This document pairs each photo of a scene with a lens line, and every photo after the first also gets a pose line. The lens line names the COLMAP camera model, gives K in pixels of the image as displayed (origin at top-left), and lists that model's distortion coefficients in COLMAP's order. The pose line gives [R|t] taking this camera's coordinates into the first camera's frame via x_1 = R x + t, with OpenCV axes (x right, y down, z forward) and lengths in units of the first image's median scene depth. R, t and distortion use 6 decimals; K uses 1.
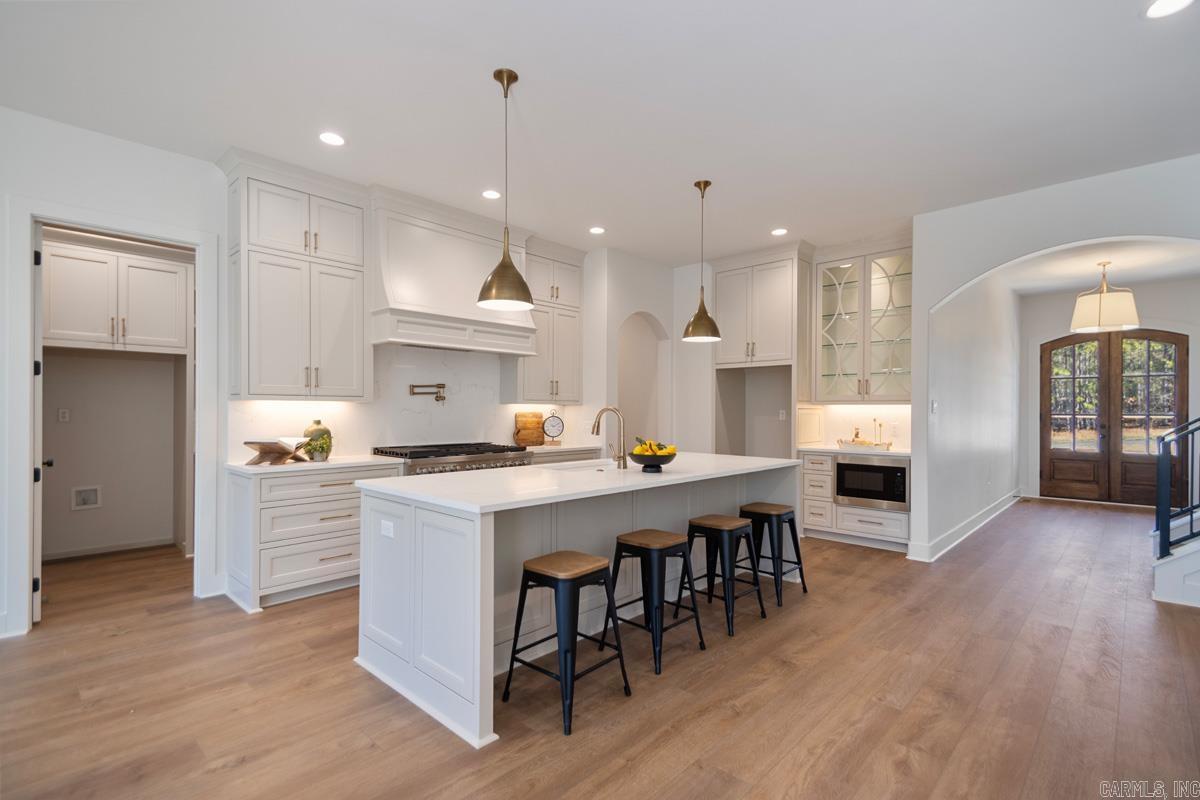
lens RADIAL K [[566.0, 0, 616.1], [0, 566.0, 404.1], [0, 0, 1]] dist [0.044525, -0.026375]
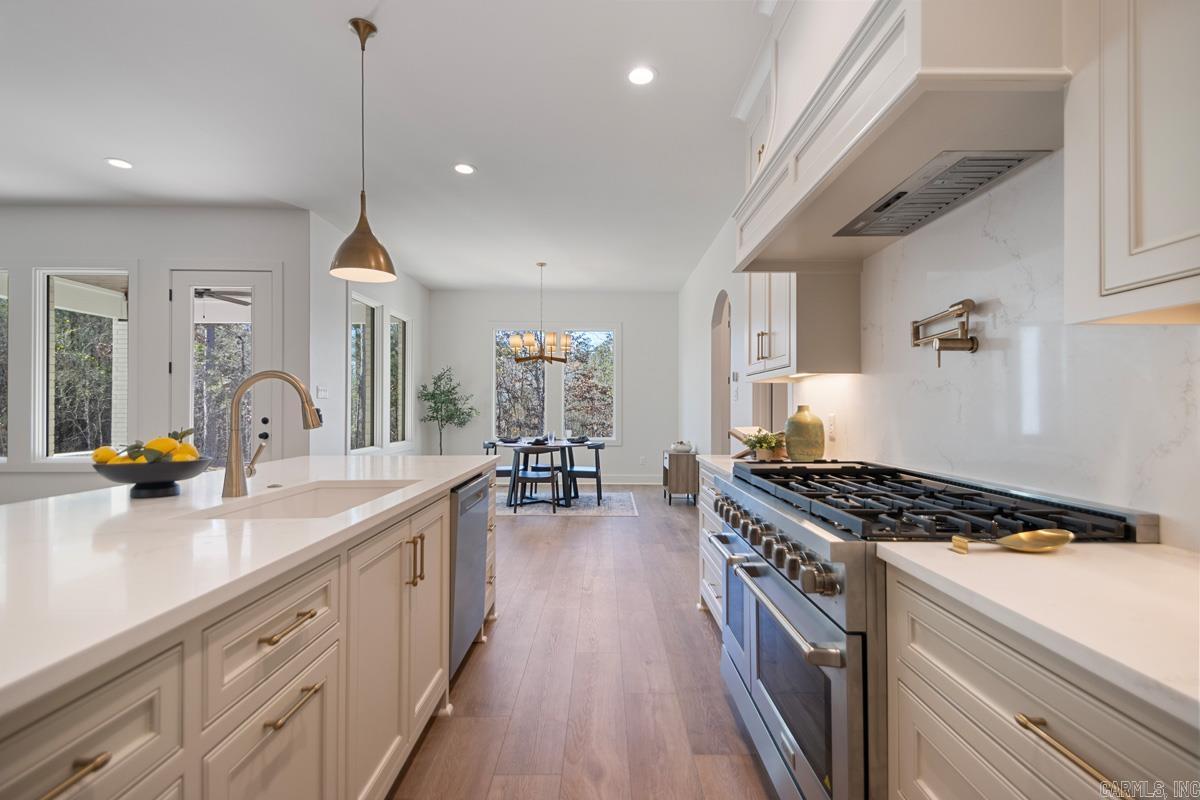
lens RADIAL K [[549.3, 0, 605.3], [0, 549.3, 403.2], [0, 0, 1]] dist [0.017787, -0.000046]
pose [[-0.736387, -0.012064, -0.676453, 0.071720], [-0.000492, 0.999850, -0.017296, 0.031607], [0.676560, -0.012404, -0.736283, 1.136692]]
